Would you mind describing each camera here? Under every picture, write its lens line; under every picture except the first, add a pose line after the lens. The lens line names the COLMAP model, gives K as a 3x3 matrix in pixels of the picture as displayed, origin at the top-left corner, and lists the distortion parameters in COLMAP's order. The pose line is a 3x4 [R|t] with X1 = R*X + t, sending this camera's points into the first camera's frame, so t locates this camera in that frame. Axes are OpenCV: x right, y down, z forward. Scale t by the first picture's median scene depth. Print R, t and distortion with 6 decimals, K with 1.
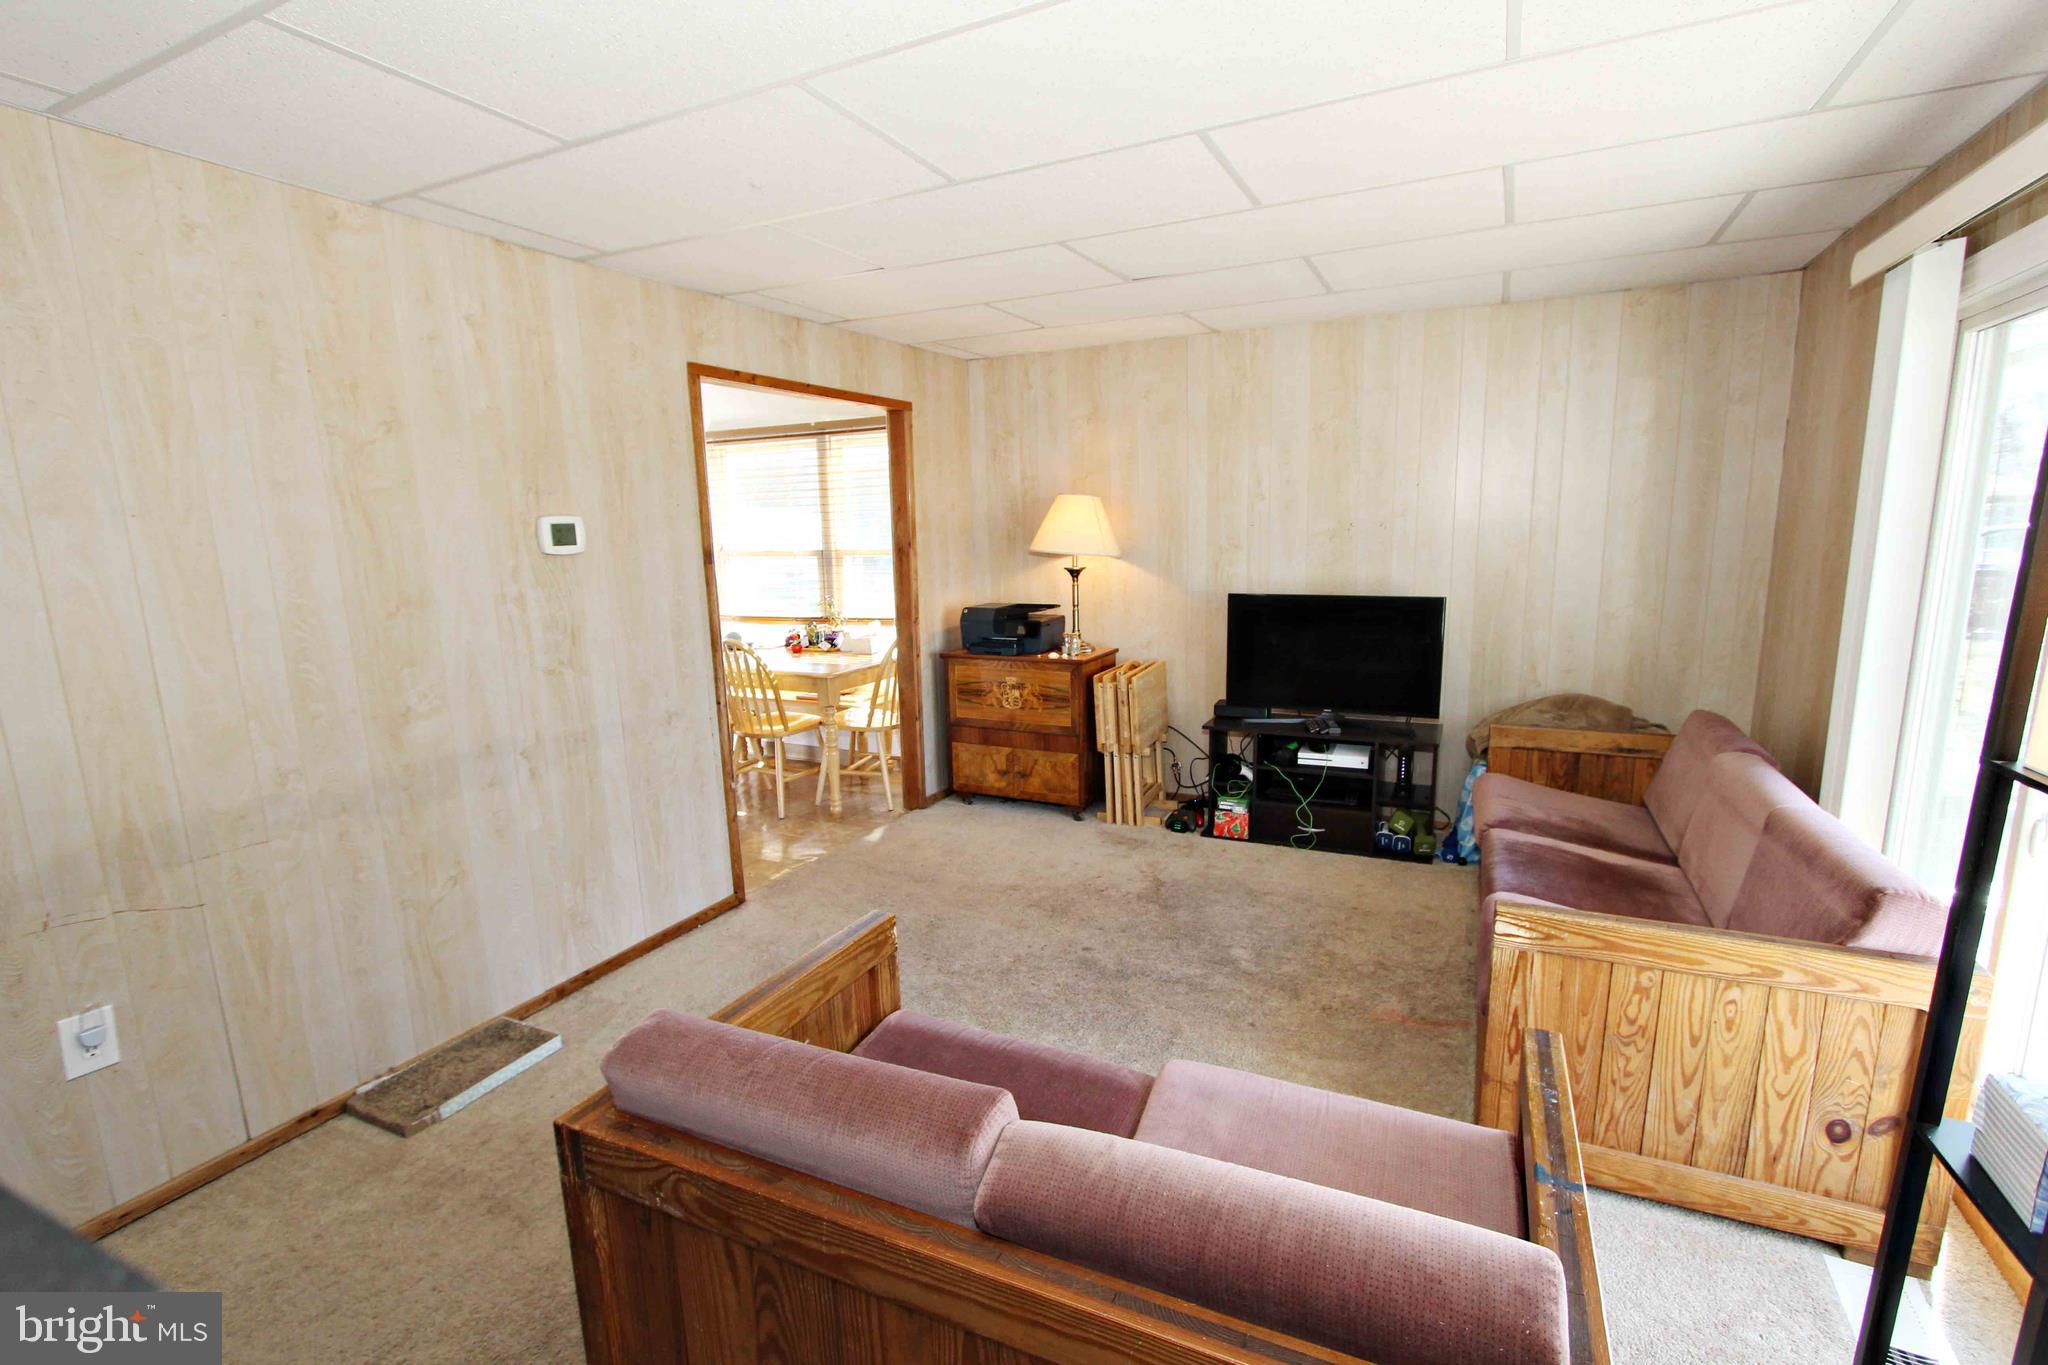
lens RADIAL K [[943.3, 0, 1023.8], [0, 943.3, 690.7], [0, 0, 1]] dist [-0.016543, 0.001096]
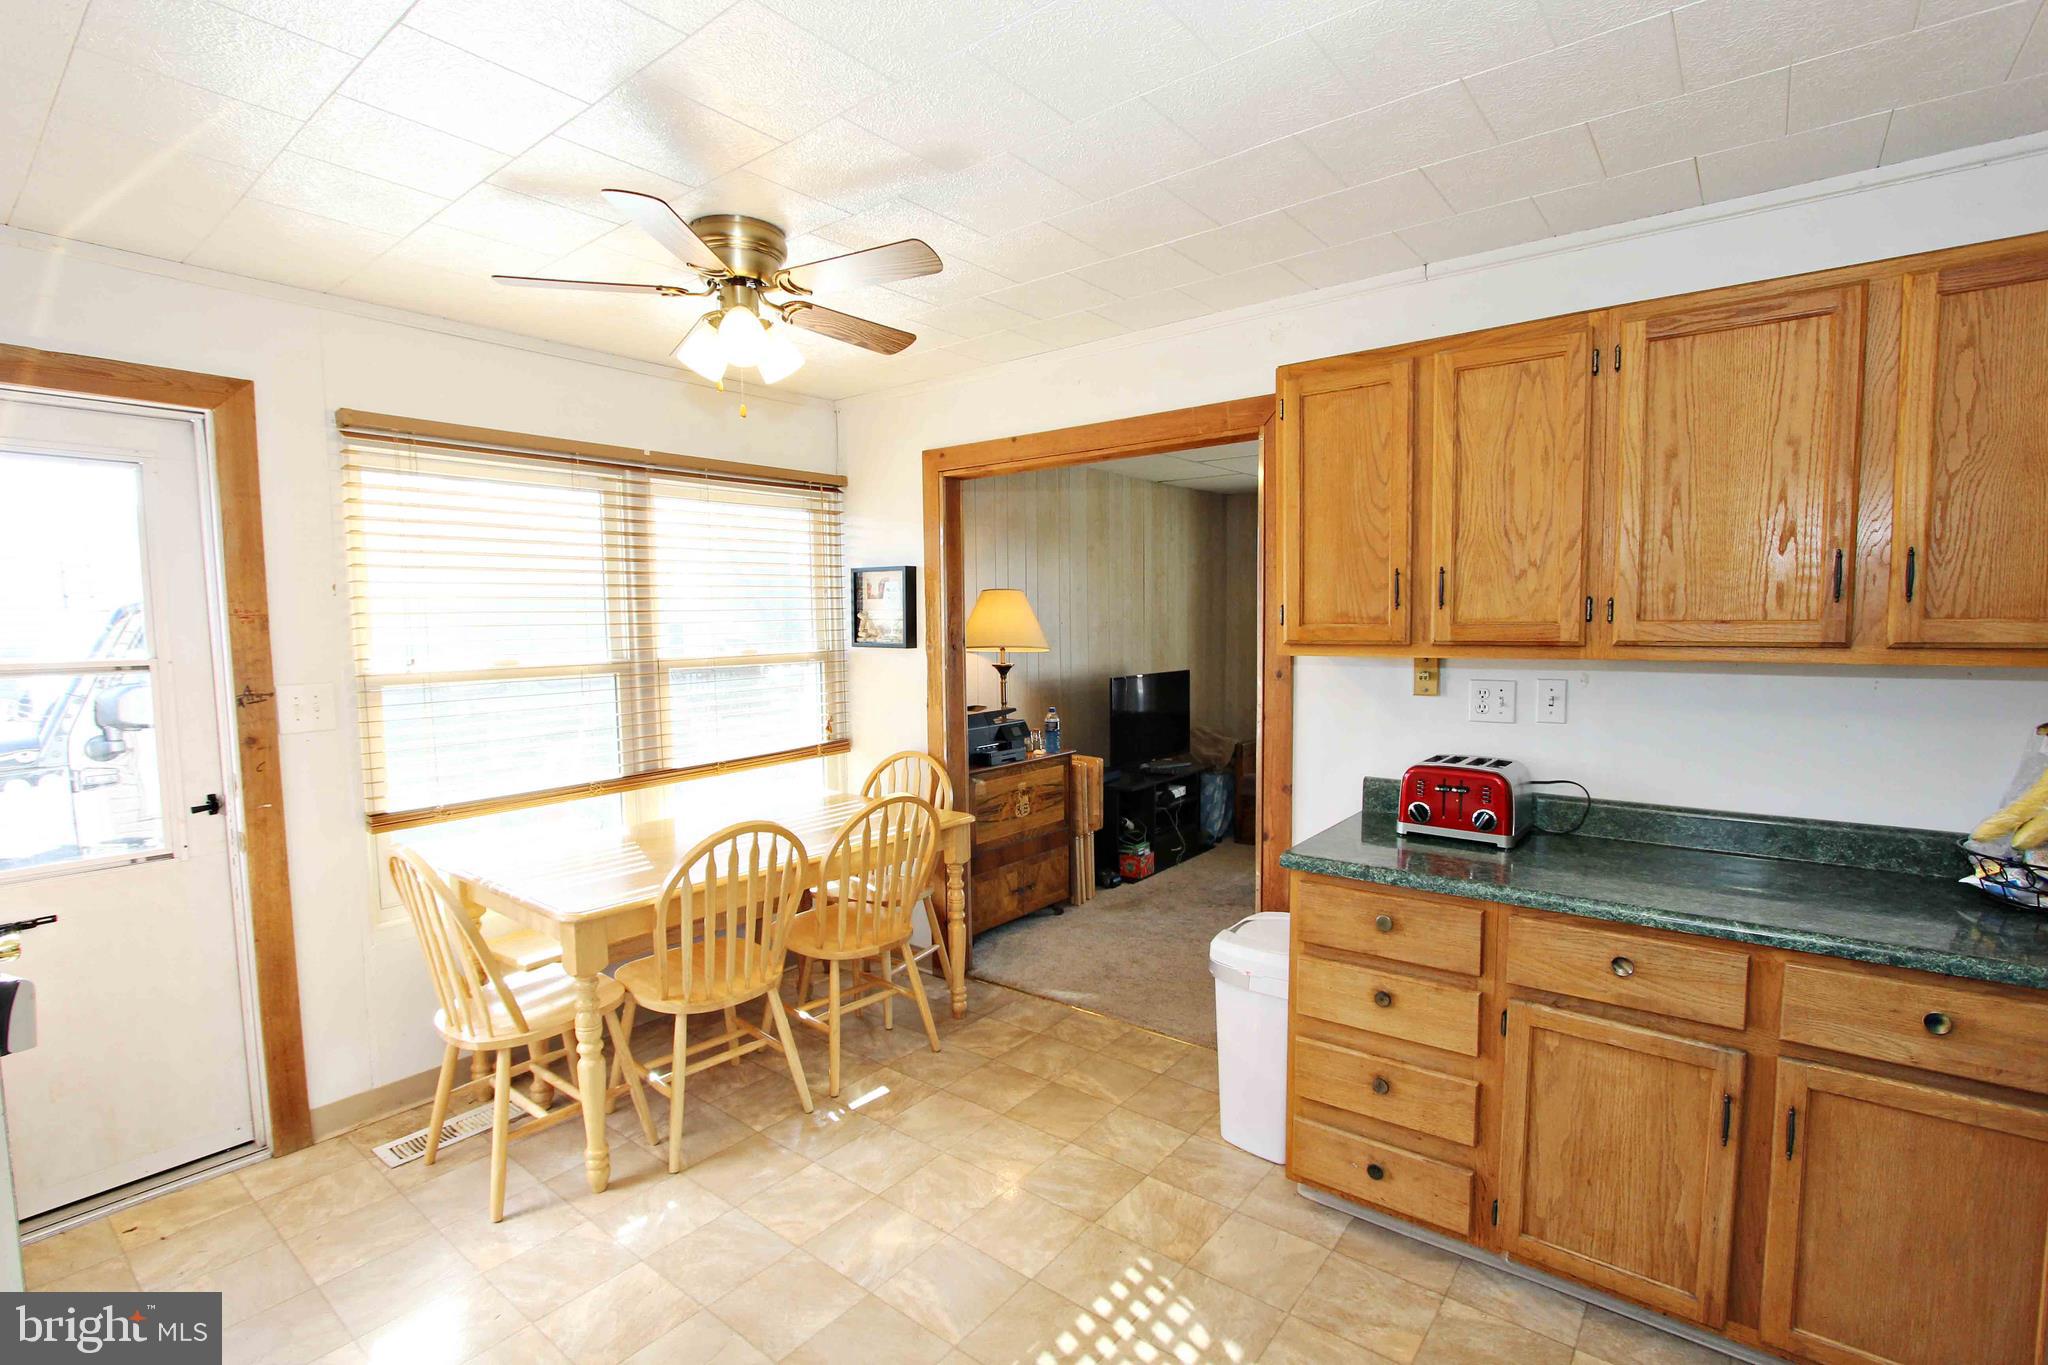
lens RADIAL K [[943.3, 0, 1026.6], [0, 943.3, 691.4], [0, 0, 1]] dist [-0.016543, 0.001096]
pose [[0.196629, -0.052180, 0.979089, -0.900380], [0.190813, 0.981527, 0.013989, -0.112872], [-0.961731, 0.184073, 0.202953, 0.788128]]
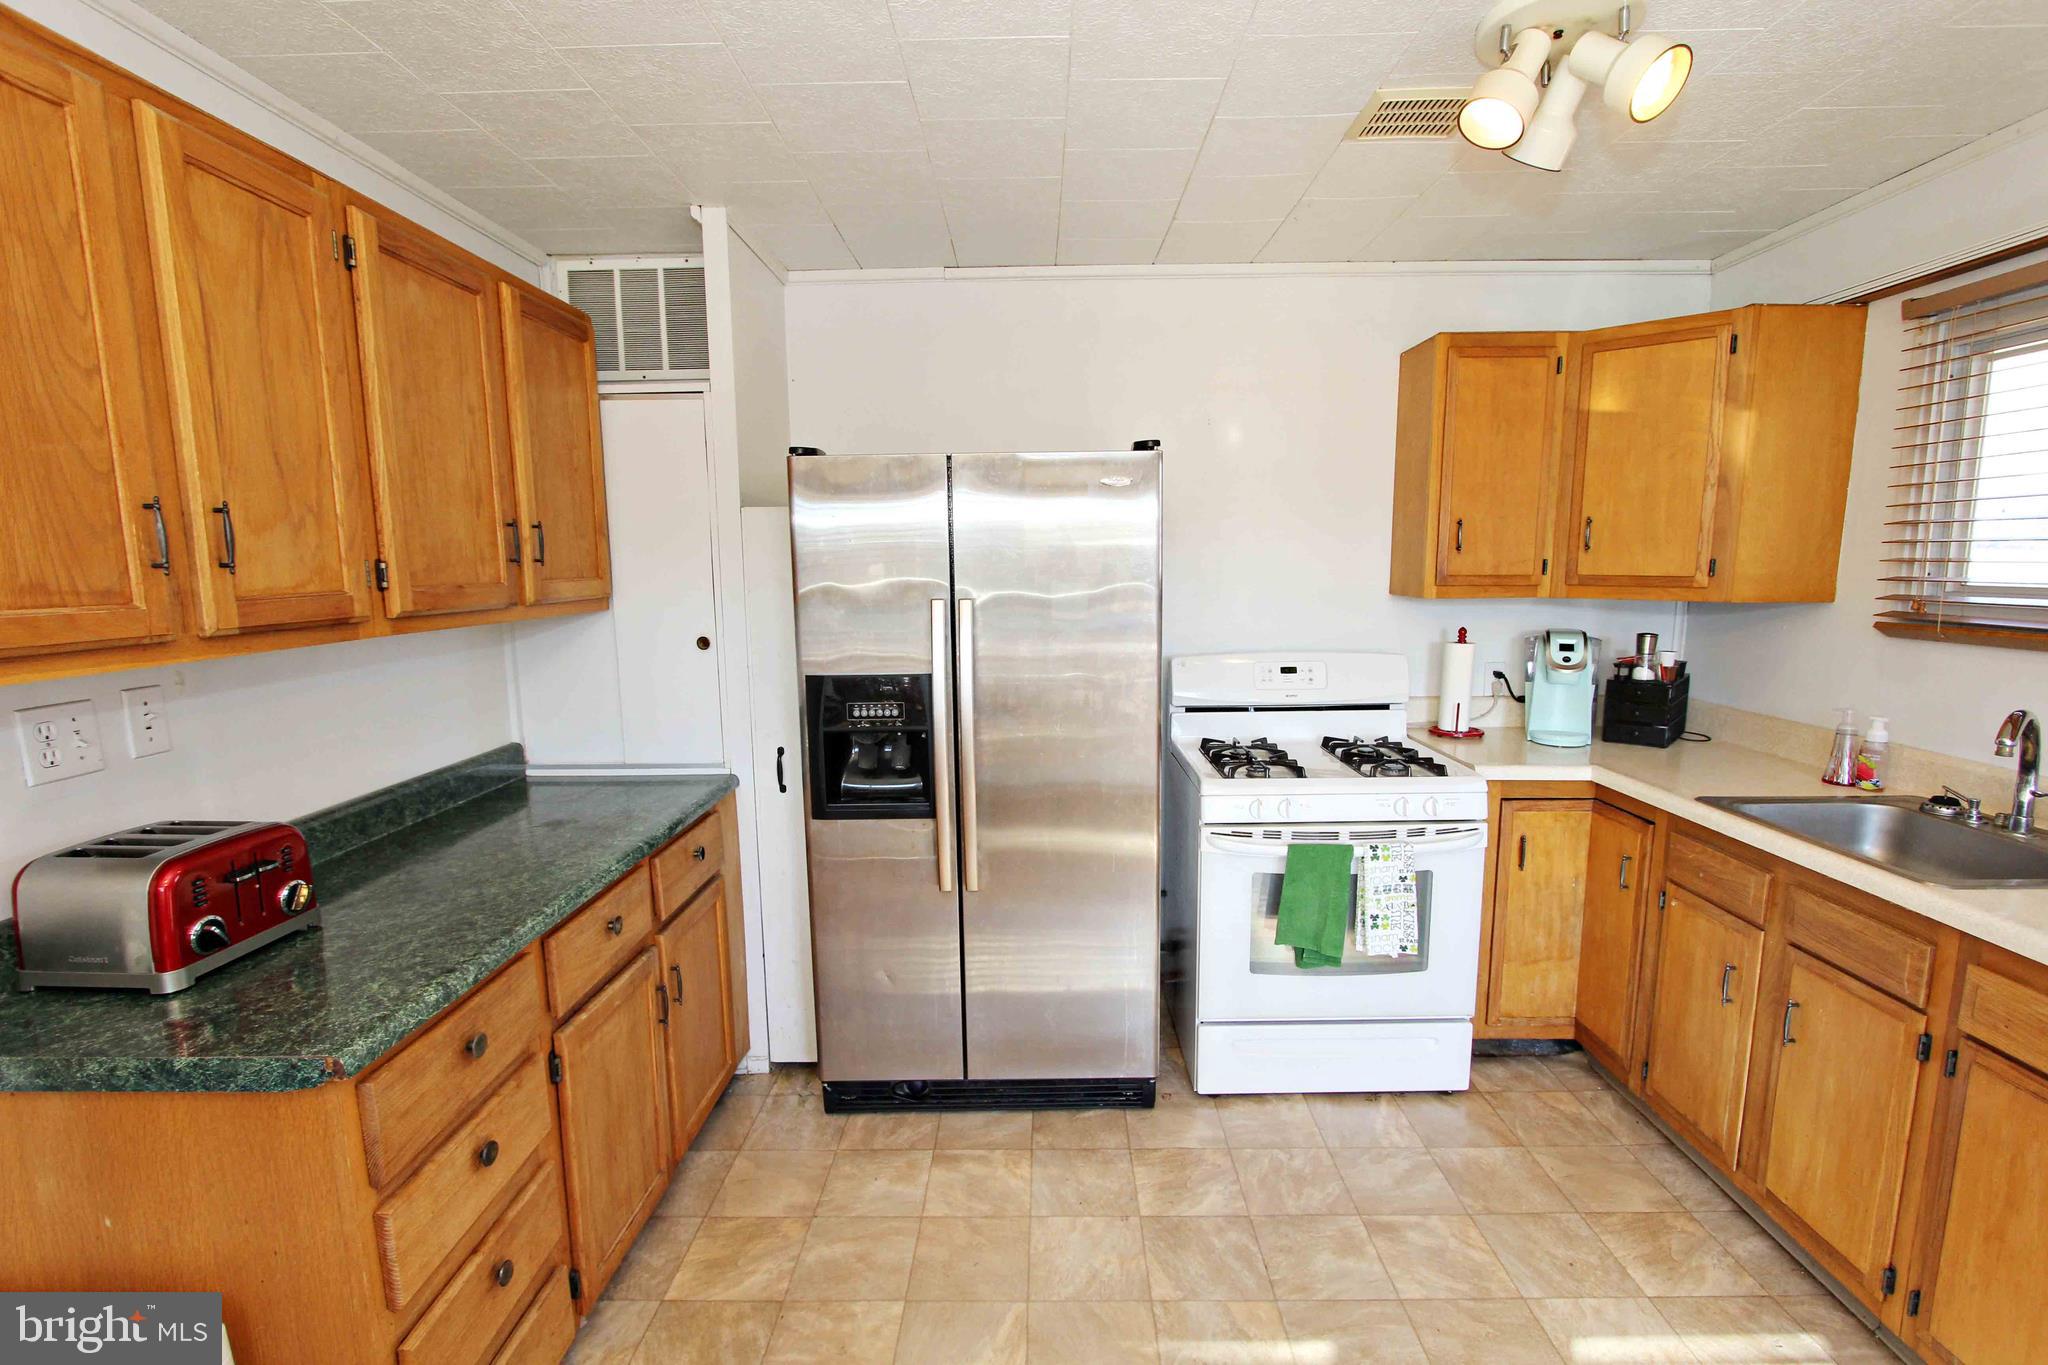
lens RADIAL K [[943.3, 0, 1036.5], [0, 943.3, 695.1], [0, 0, 1]] dist [-0.016543, 0.001096]
pose [[-0.897146, 0.102671, -0.429637, -0.483081], [-0.045457, 0.945993, 0.320986, -0.172892], [0.439389, 0.307501, -0.844026, 1.025553]]
